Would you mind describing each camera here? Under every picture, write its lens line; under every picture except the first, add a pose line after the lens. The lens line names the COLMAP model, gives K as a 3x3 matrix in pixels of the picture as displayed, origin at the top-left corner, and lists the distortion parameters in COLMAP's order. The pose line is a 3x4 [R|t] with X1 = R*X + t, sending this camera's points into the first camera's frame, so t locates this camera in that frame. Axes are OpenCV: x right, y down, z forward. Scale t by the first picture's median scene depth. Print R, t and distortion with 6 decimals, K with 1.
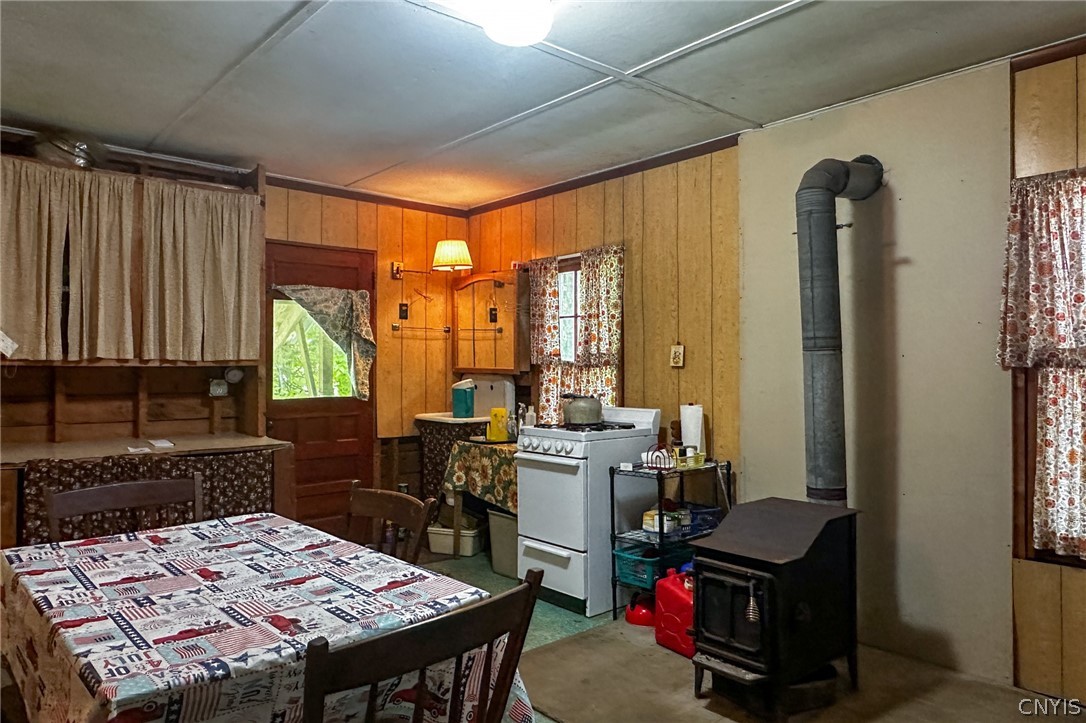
lens RADIAL K [[732.3, 0, 543.0], [0, 732.3, 361.5], [0, 0, 1]] dist [-0.001227, -0.000219]
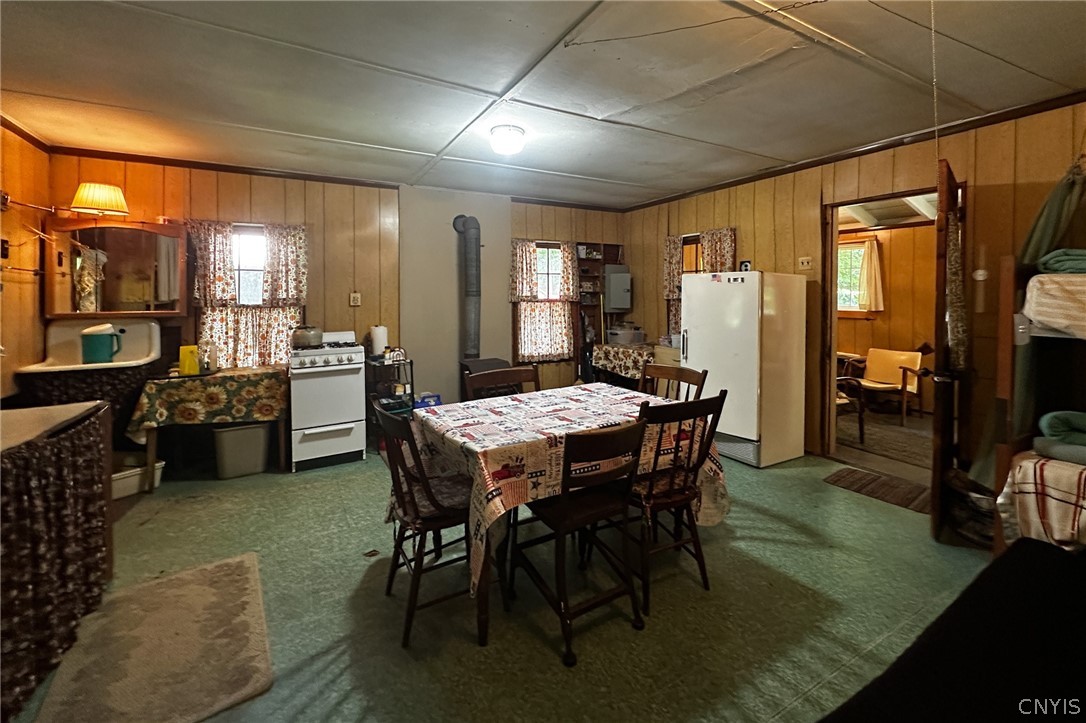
lens RADIAL K [[438.8, 0, 540.9], [0, 438.8, 299.9], [0, 0, 1]] dist [0.000451, 0.000033]
pose [[0.192586, -0.004480, 0.981270, -0.659808], [0.016495, 0.999863, 0.001328, -0.000096], [-0.981141, 0.015930, 0.192634, 0.339811]]
